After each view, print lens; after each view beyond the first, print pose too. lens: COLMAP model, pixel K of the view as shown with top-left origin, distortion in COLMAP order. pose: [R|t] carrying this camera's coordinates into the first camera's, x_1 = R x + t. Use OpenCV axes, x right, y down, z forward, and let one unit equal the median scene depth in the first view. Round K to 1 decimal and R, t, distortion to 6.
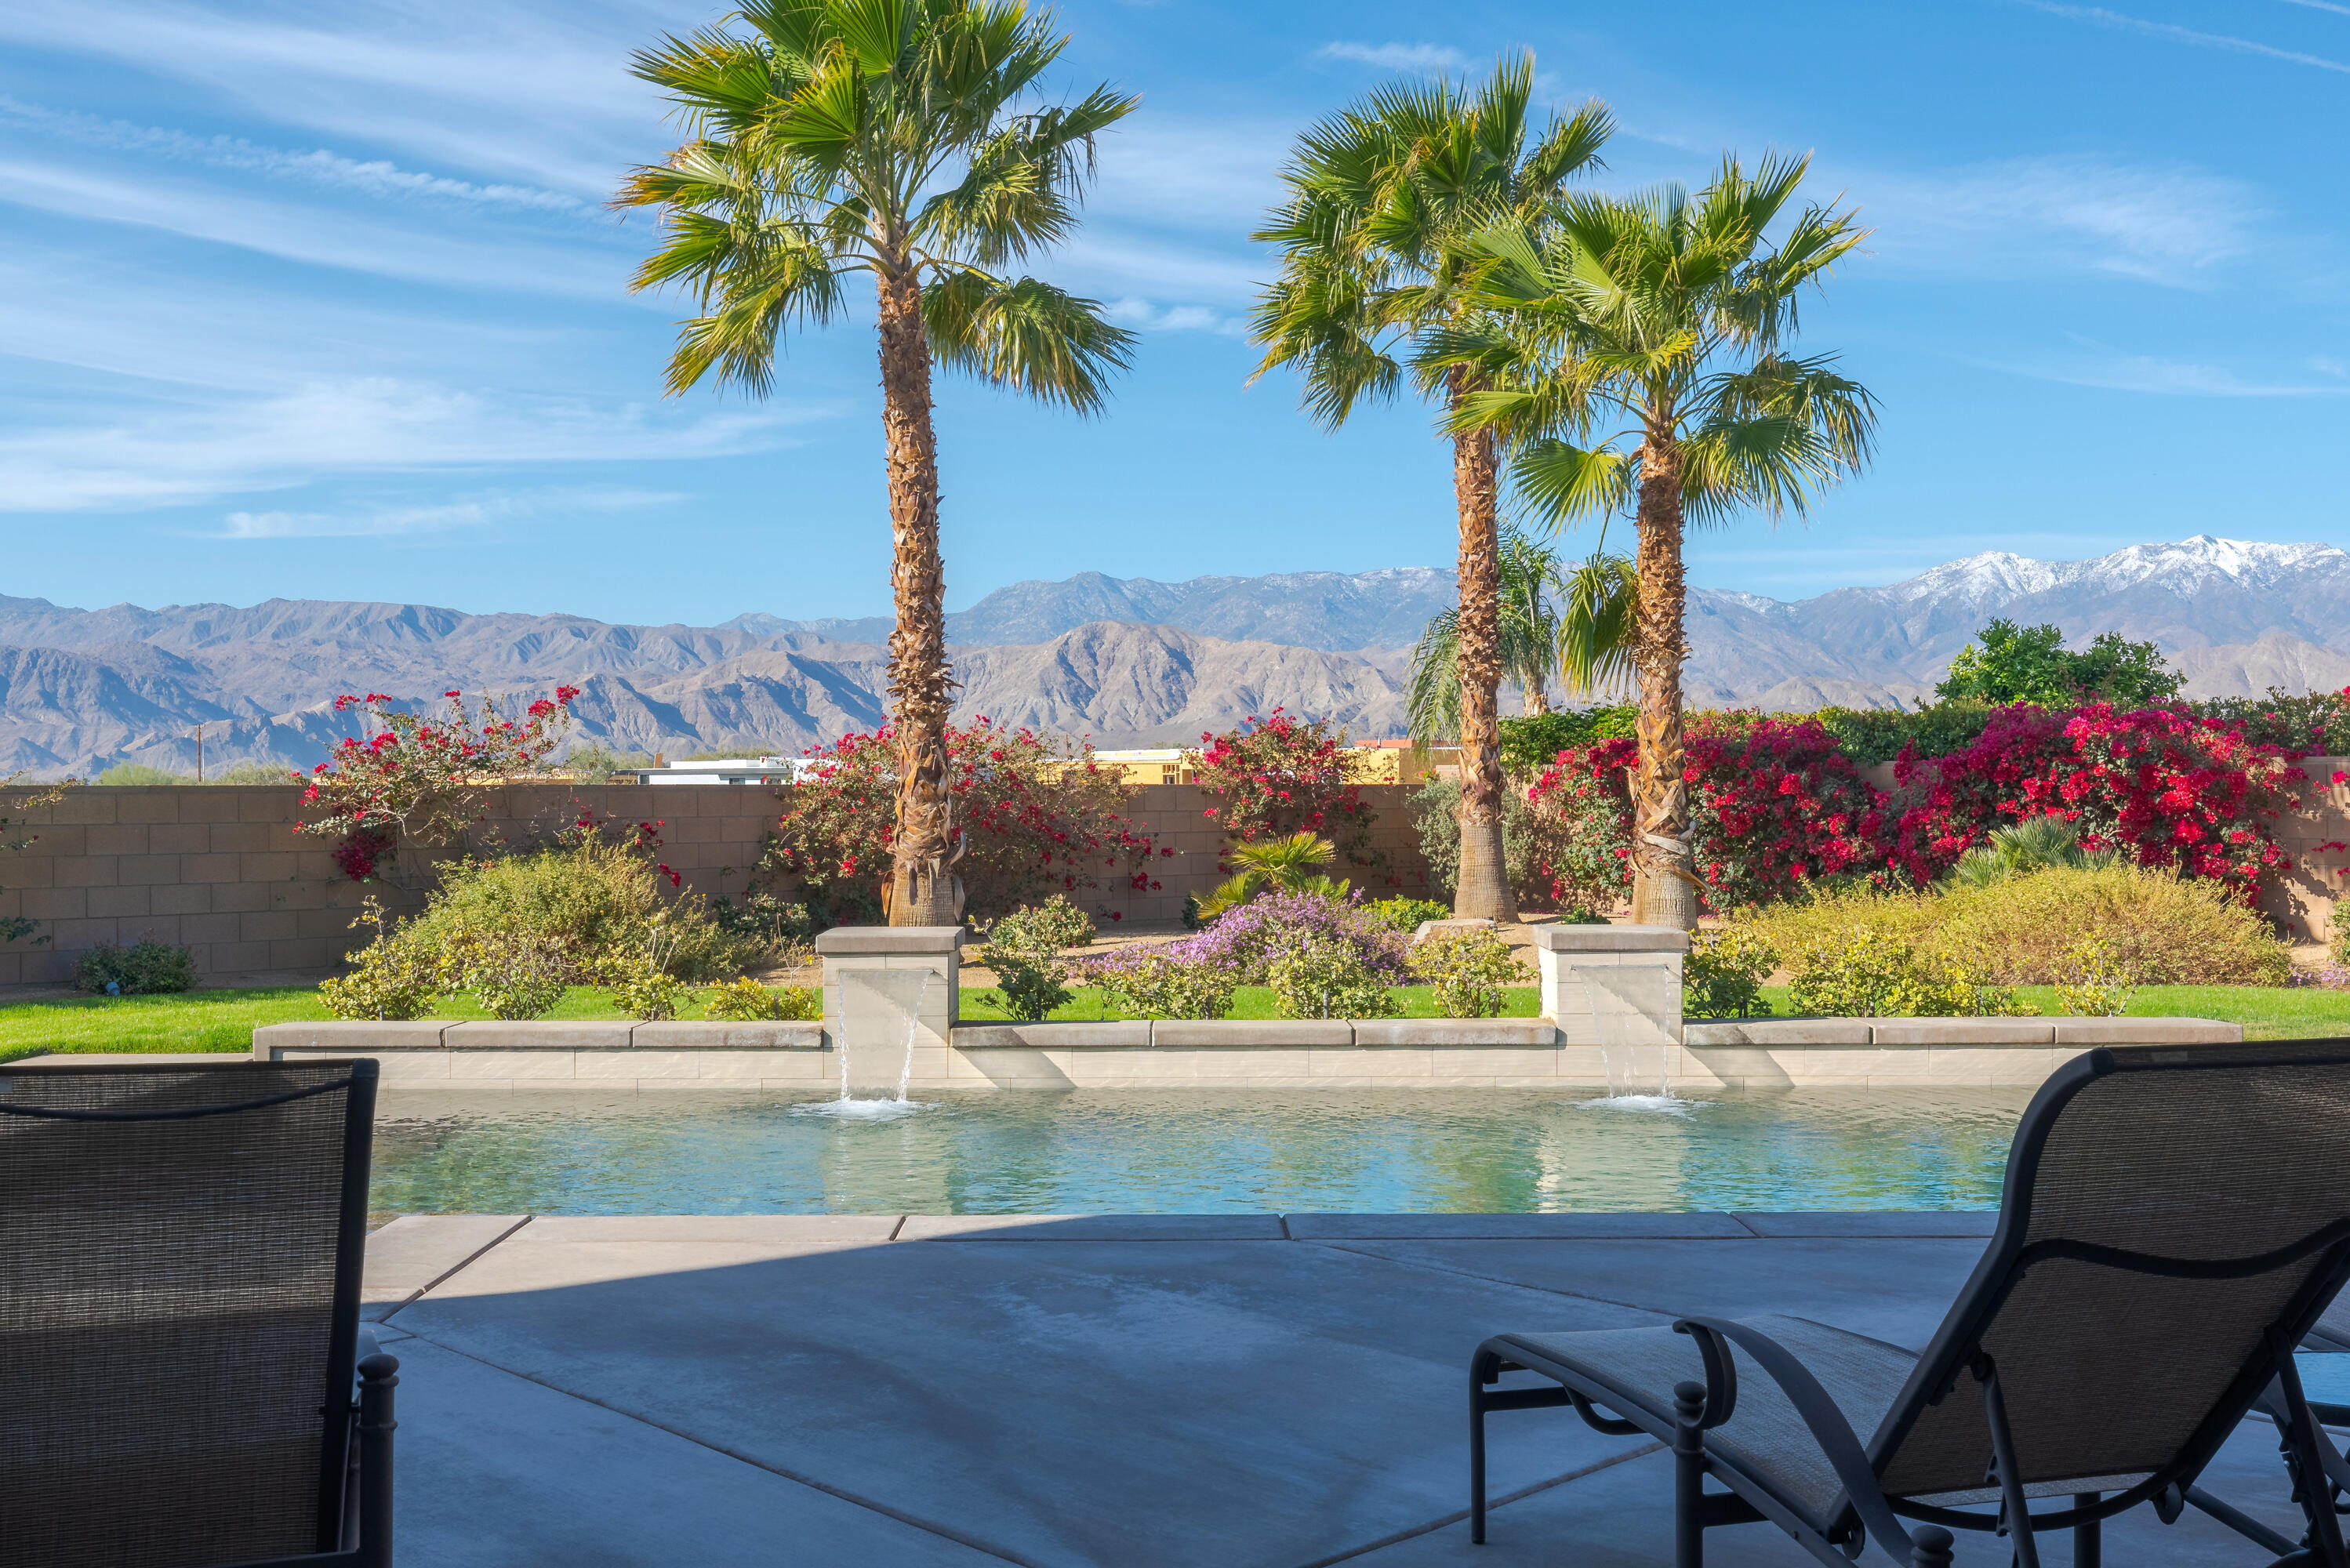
lens RADIAL K [[2375.0, 0, 1175.0], [0, 2375.0, 784.0], [0, 0, 1]] dist [0.004394, 0.000361]
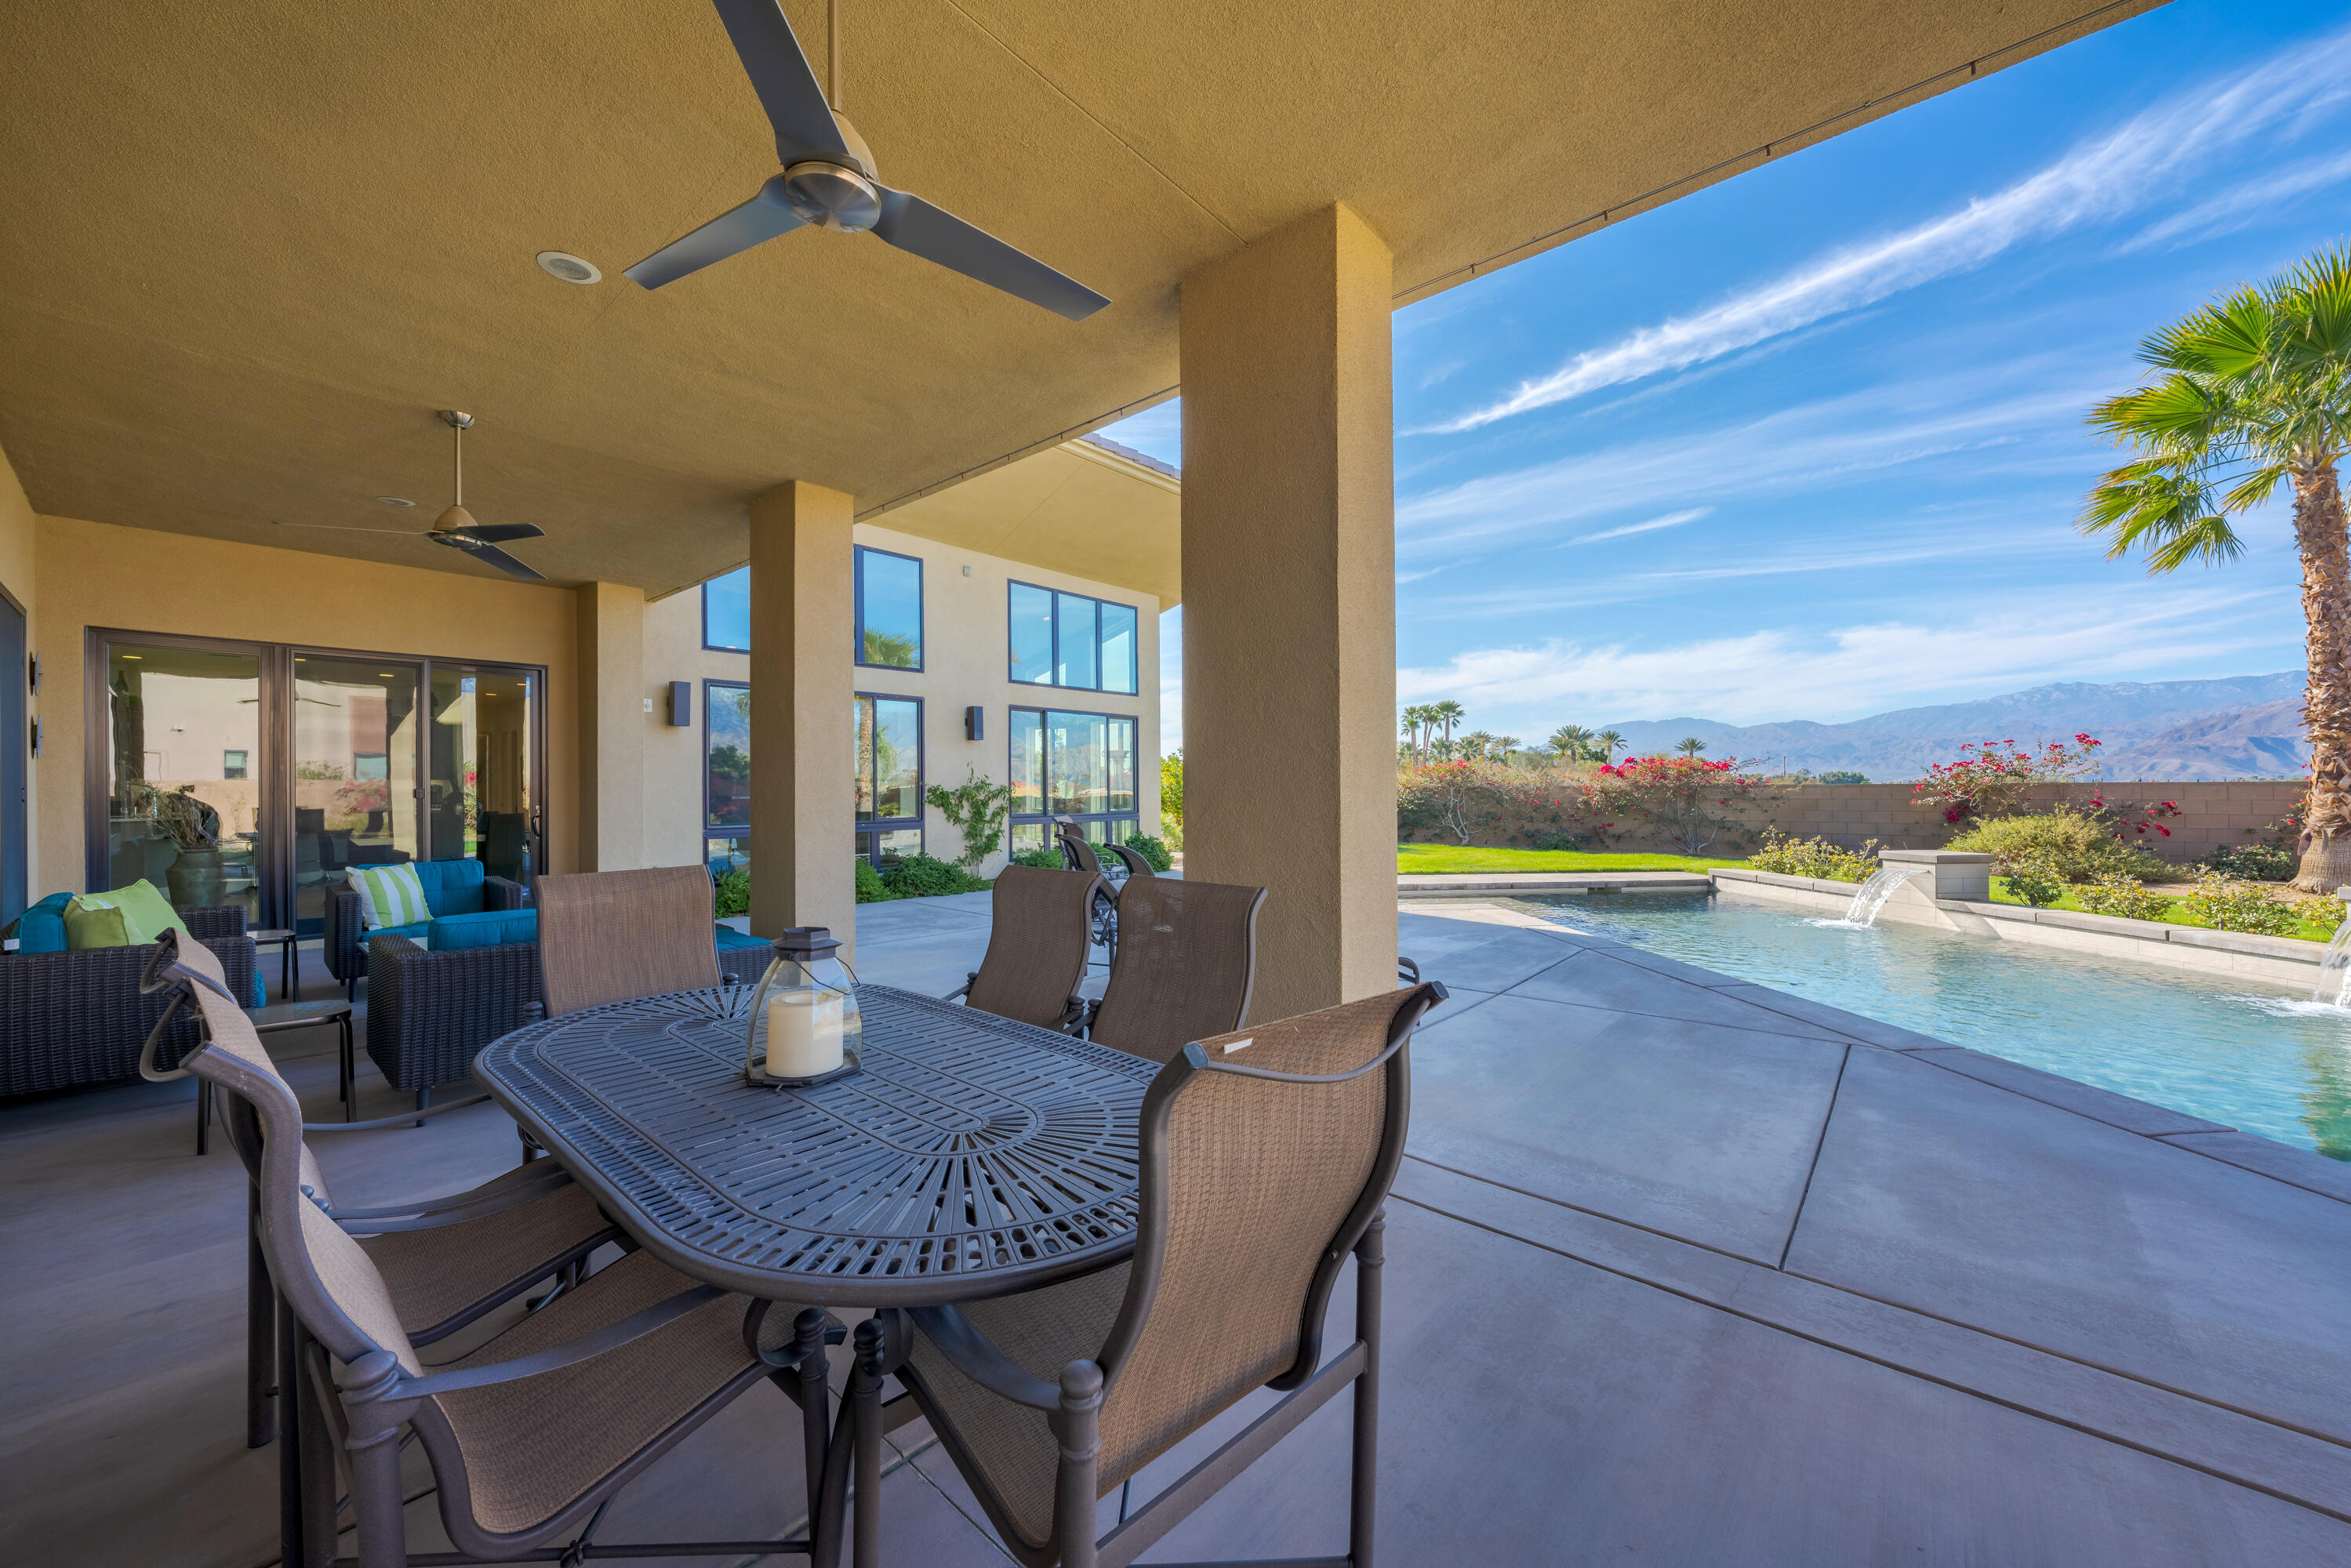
lens RADIAL K [[867.8, 0, 1178.1], [0, 867.8, 786.4], [0, 0, 1]] dist [0.000258, 0.000873]
pose [[0.079175, -0.000555, -0.996861, 0.421064], [0.007109, 0.999975, 0.000008, -0.002066], [0.996835, -0.007087, 0.079177, 0.175688]]
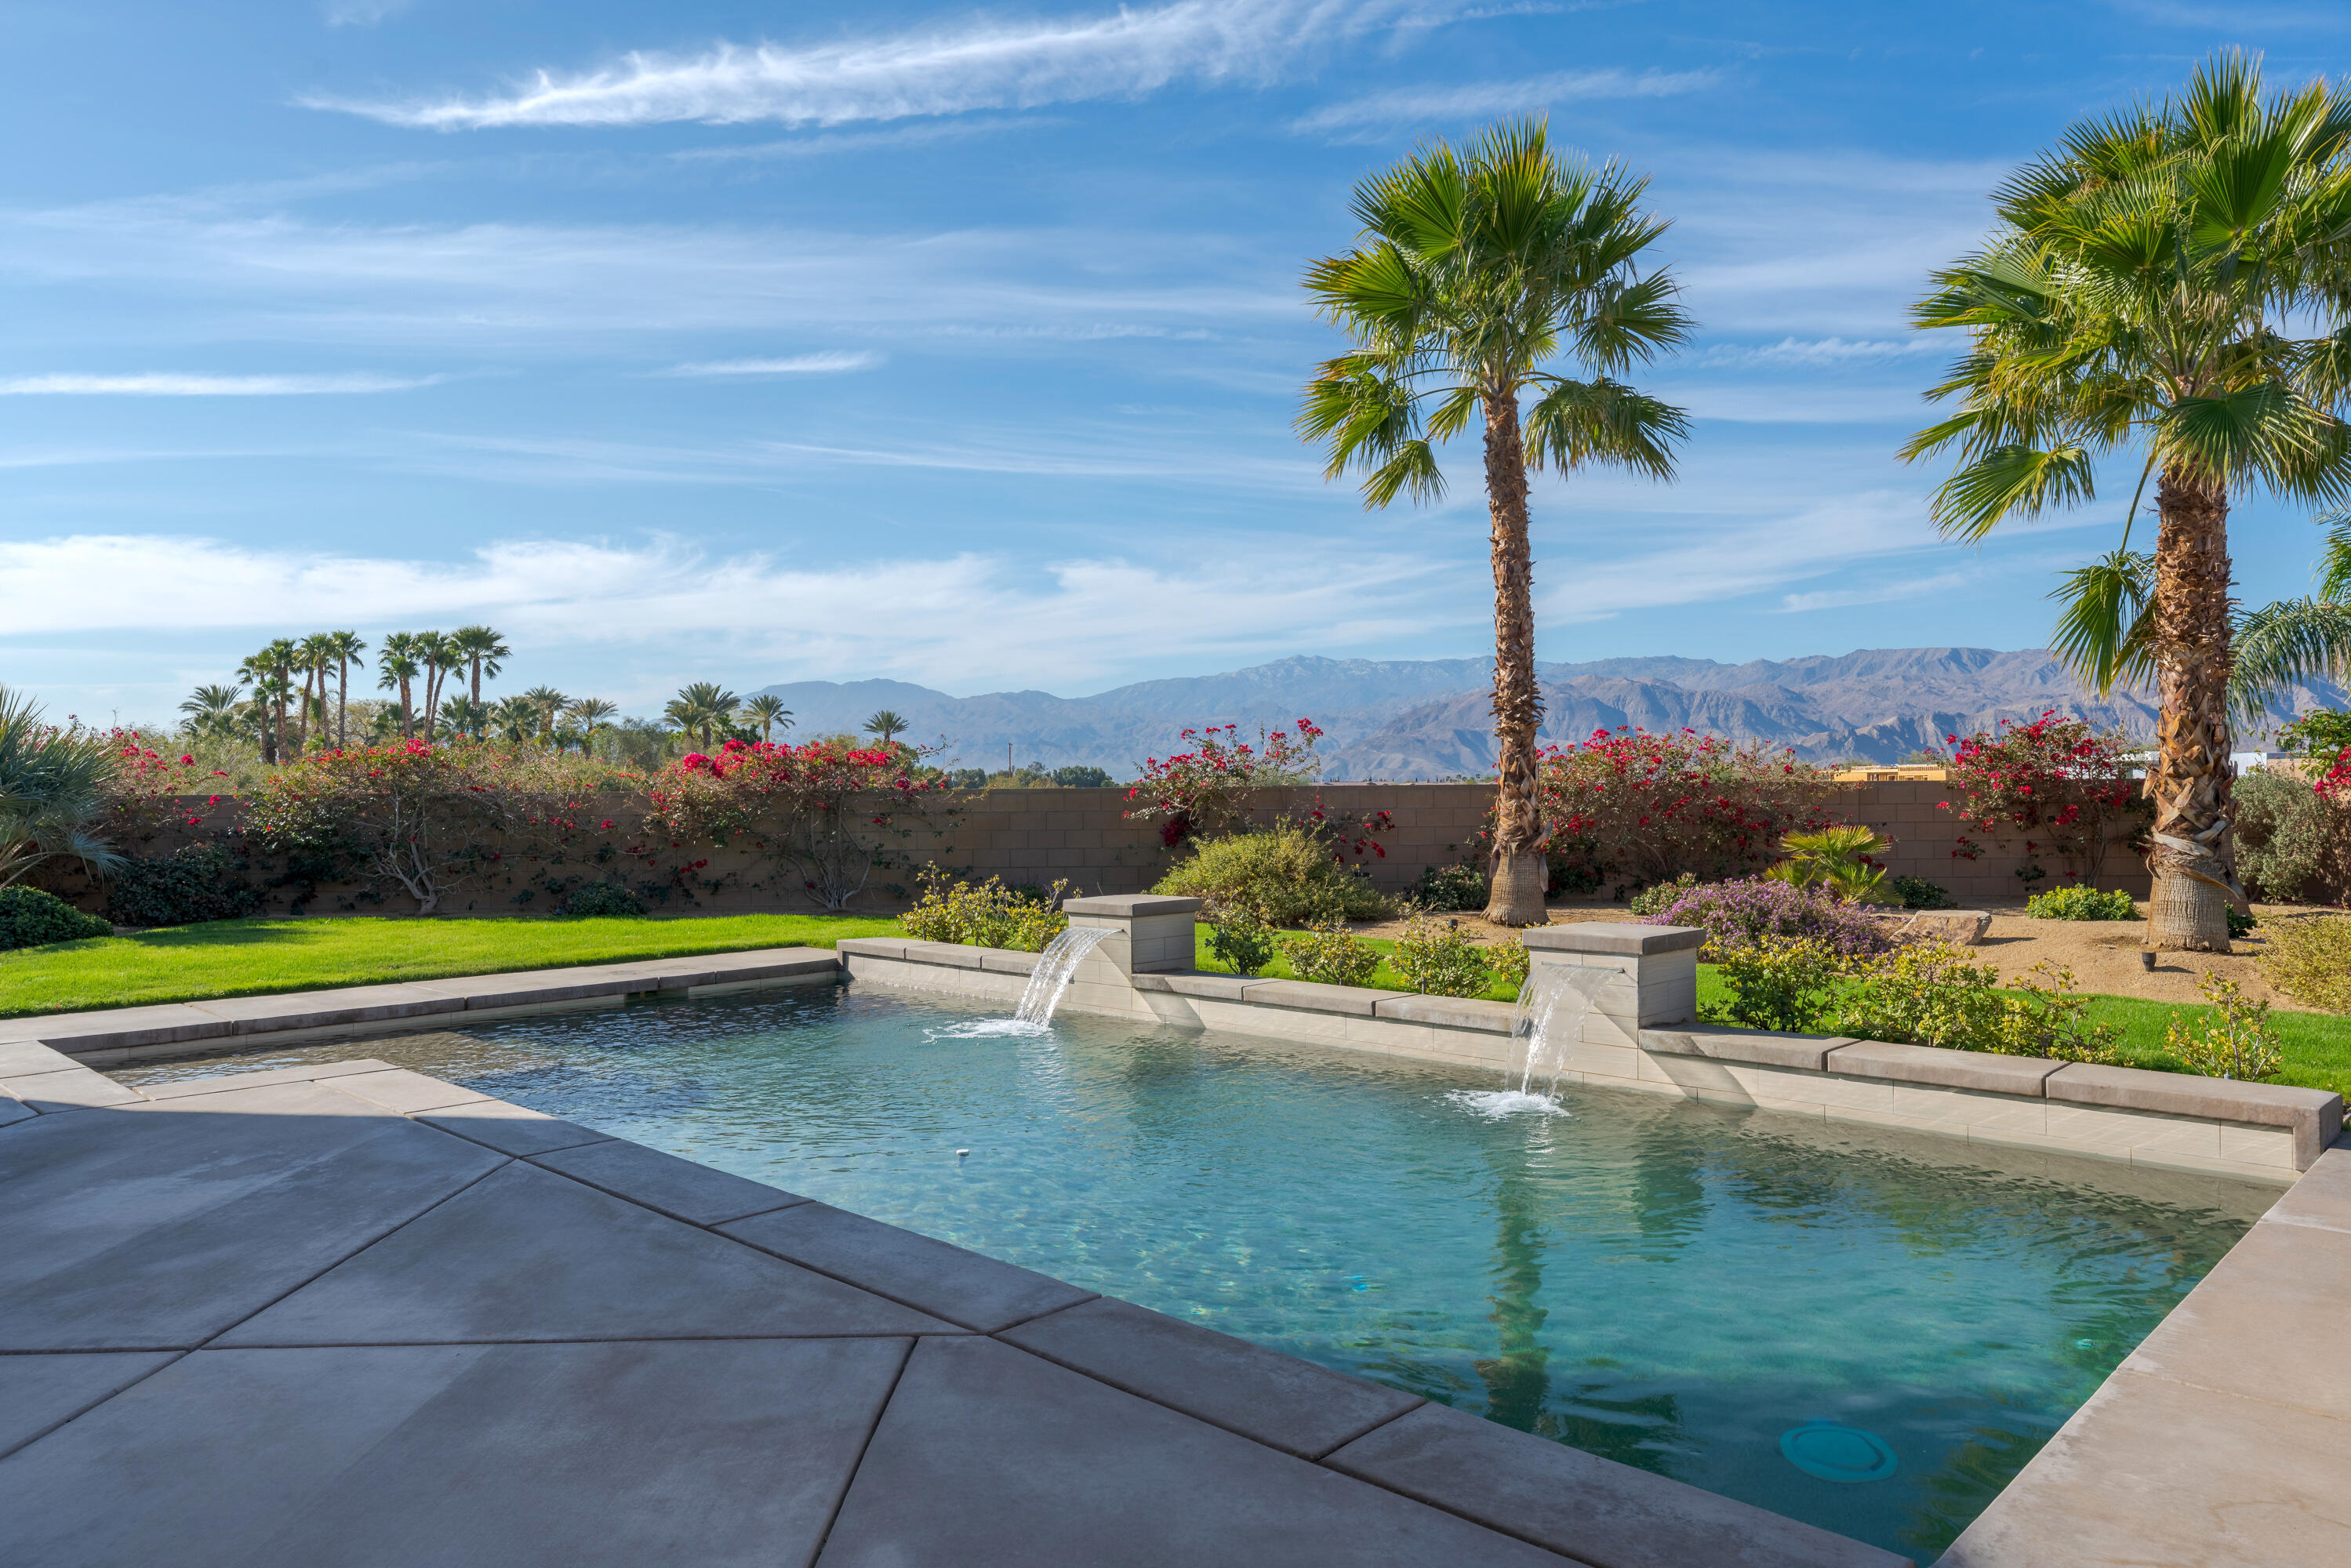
lens RADIAL K [[1565.4, 0, 1175.5], [0, 1565.4, 784.0], [0, 0, 1]] dist [-0.000219, -0.000011]
pose [[0.711254, -0.004182, -0.702923, 0.364891], [0.008396, 0.999962, 0.002546, -0.004199], [0.702885, -0.007712, 0.711262, 0.261710]]
